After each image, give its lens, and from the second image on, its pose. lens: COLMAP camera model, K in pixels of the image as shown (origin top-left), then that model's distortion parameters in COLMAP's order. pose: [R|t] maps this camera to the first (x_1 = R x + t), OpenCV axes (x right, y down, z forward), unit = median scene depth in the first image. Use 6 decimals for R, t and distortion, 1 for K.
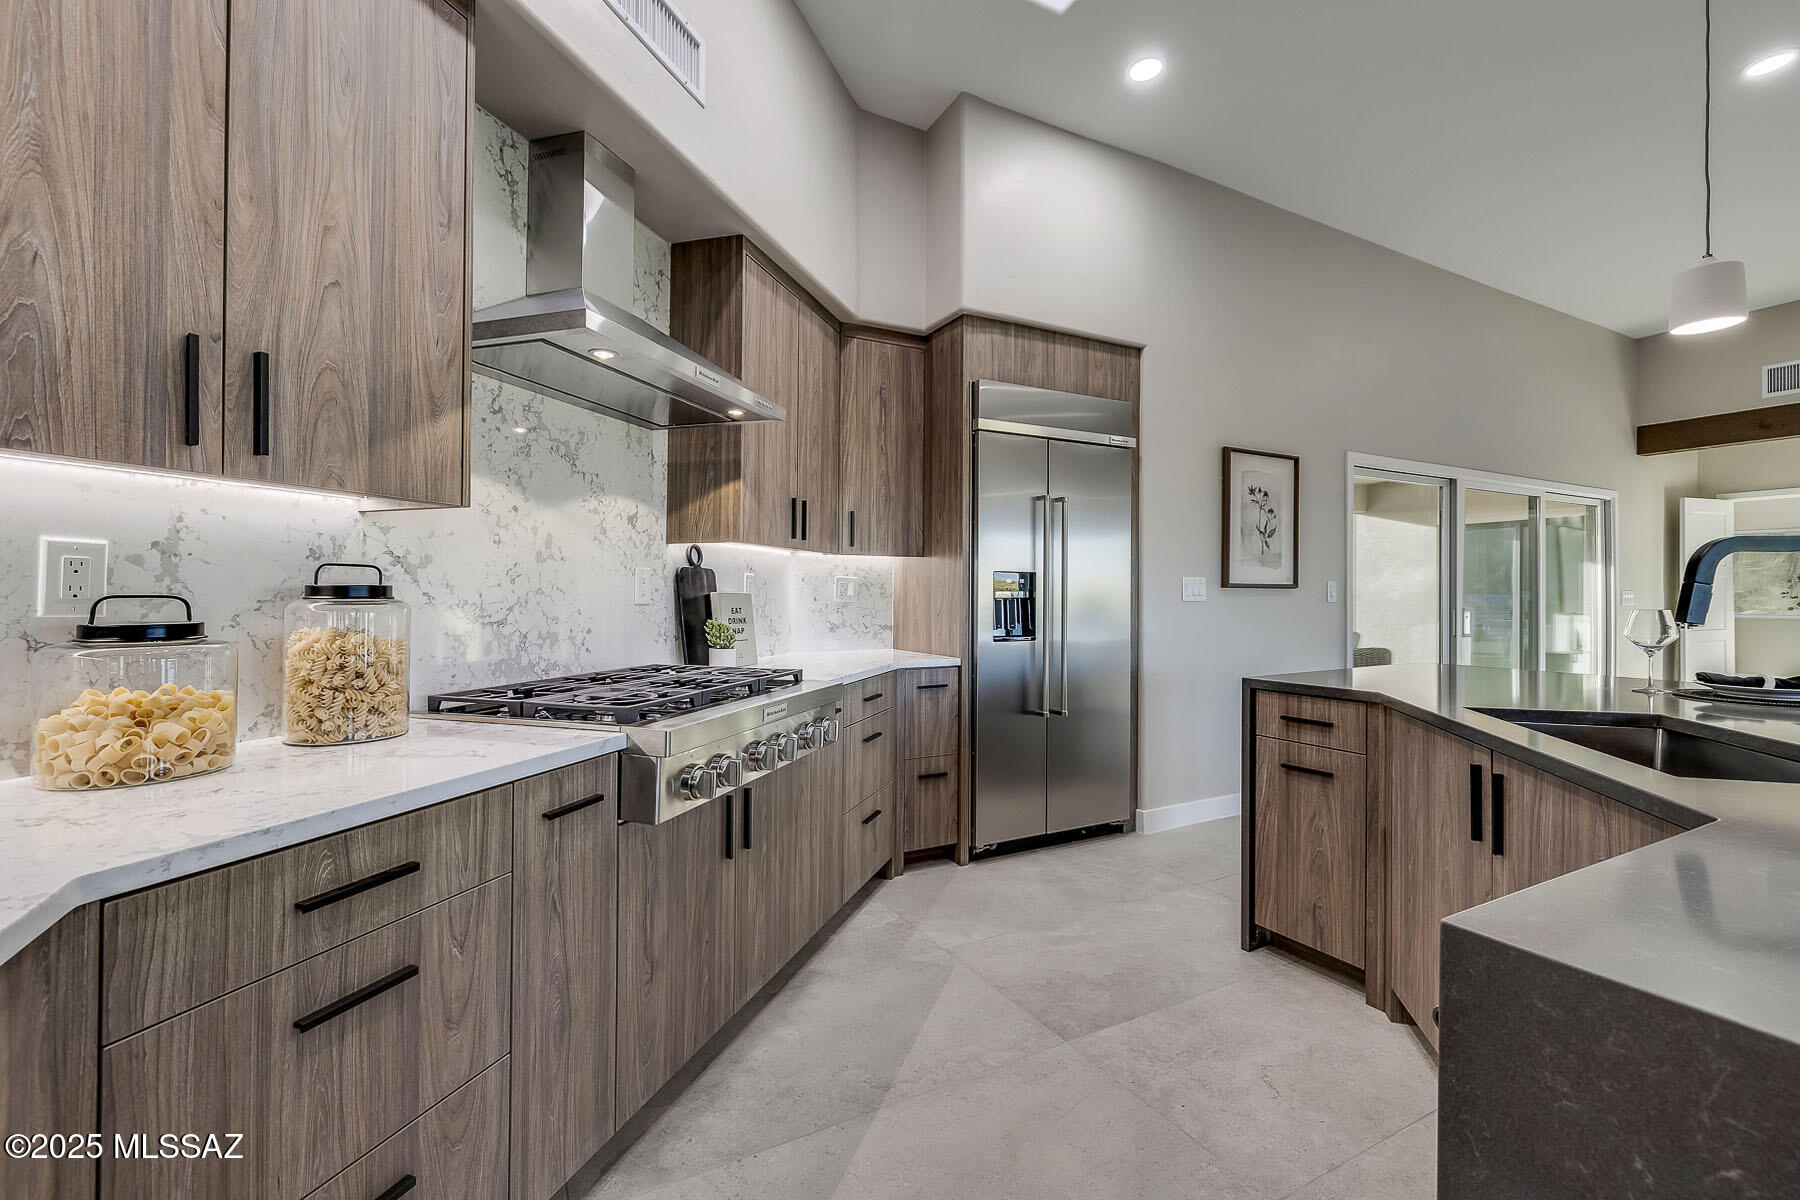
lens RADIAL K [[779.9, 0, 900.0], [0, 779.9, 600.0], [0, 0, 1]] dist [0.000670, 0.000093]
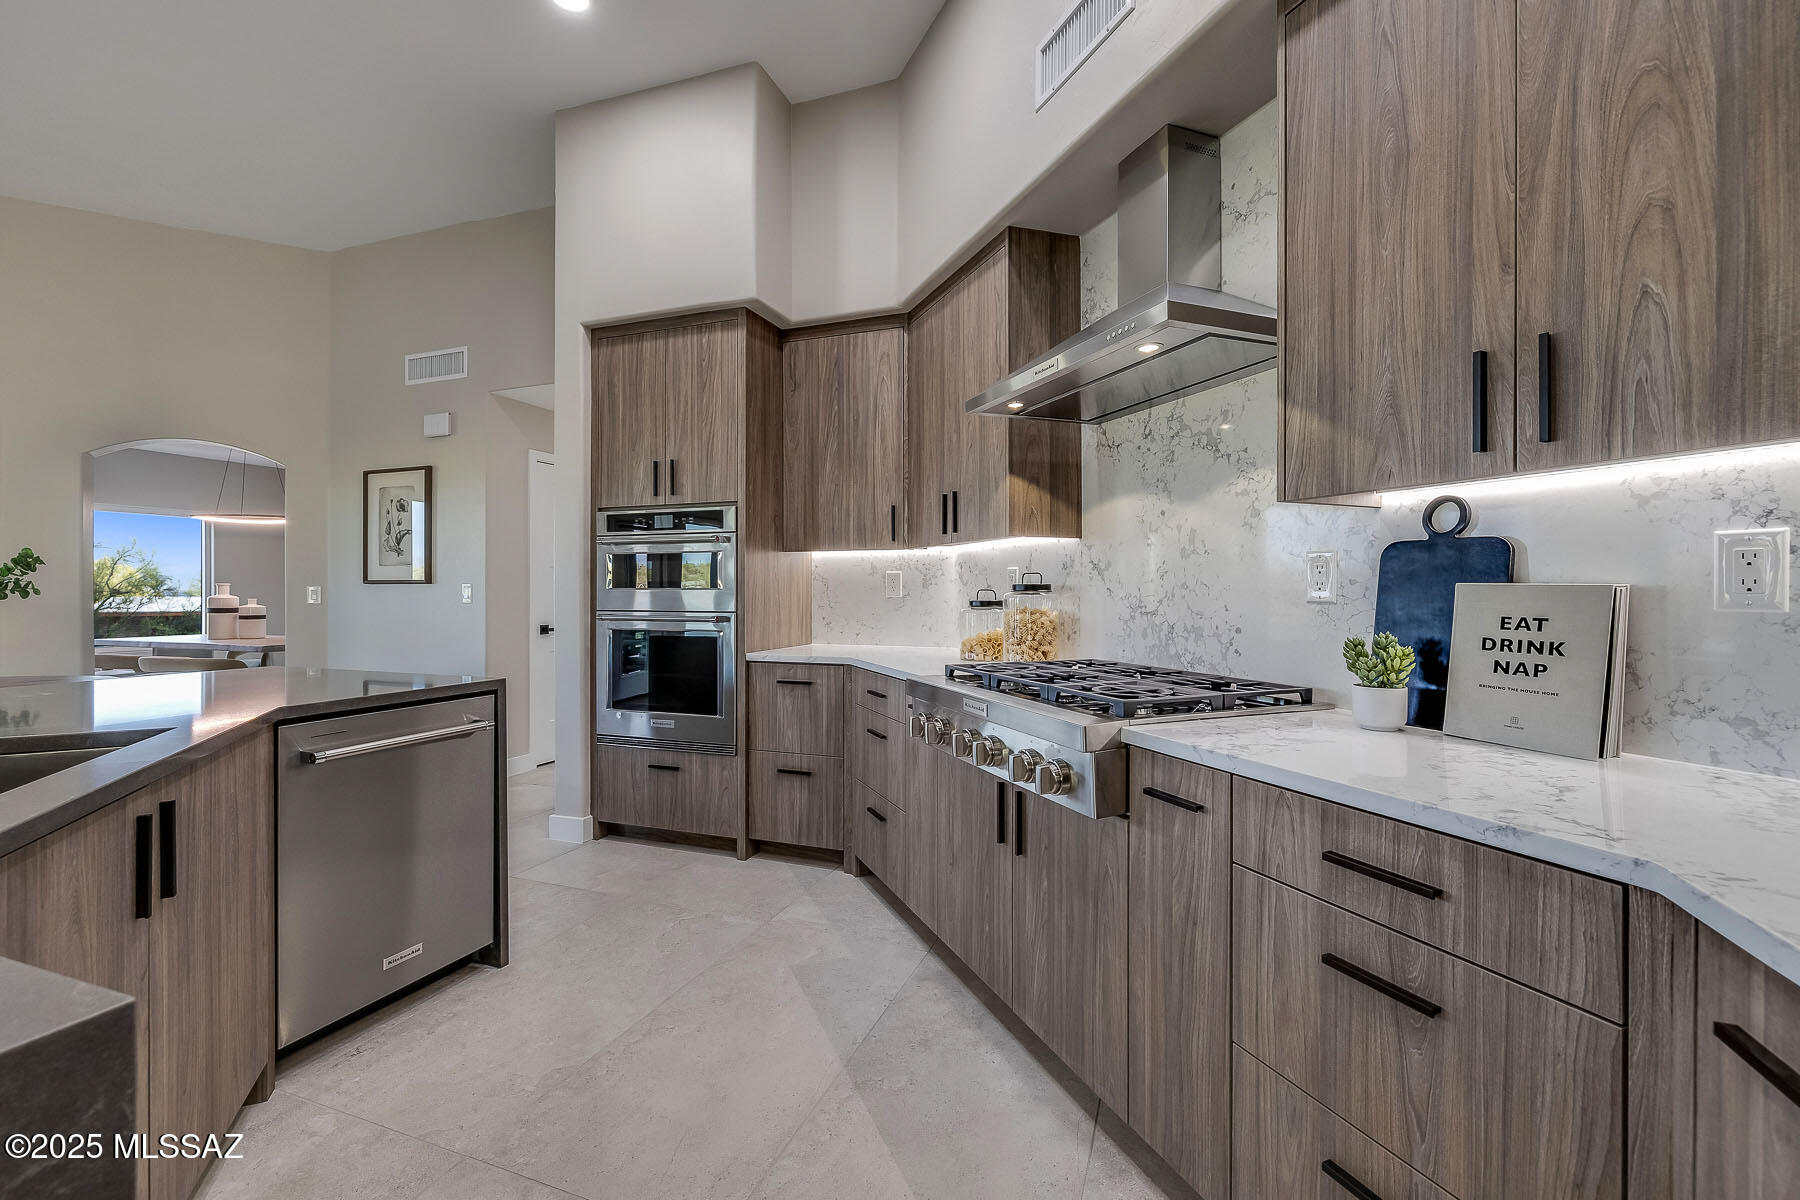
lens RADIAL K [[779.9, 0, 892.1], [0, 779.9, 588.4], [0, 0, 1]] dist [-0.000248, 0.000166]
pose [[-0.772702, 0.000440, -0.634769, 0.491291], [-0.002781, 0.999988, 0.004079, -0.010587], [0.634763, 0.004917, -0.772691, 1.521094]]
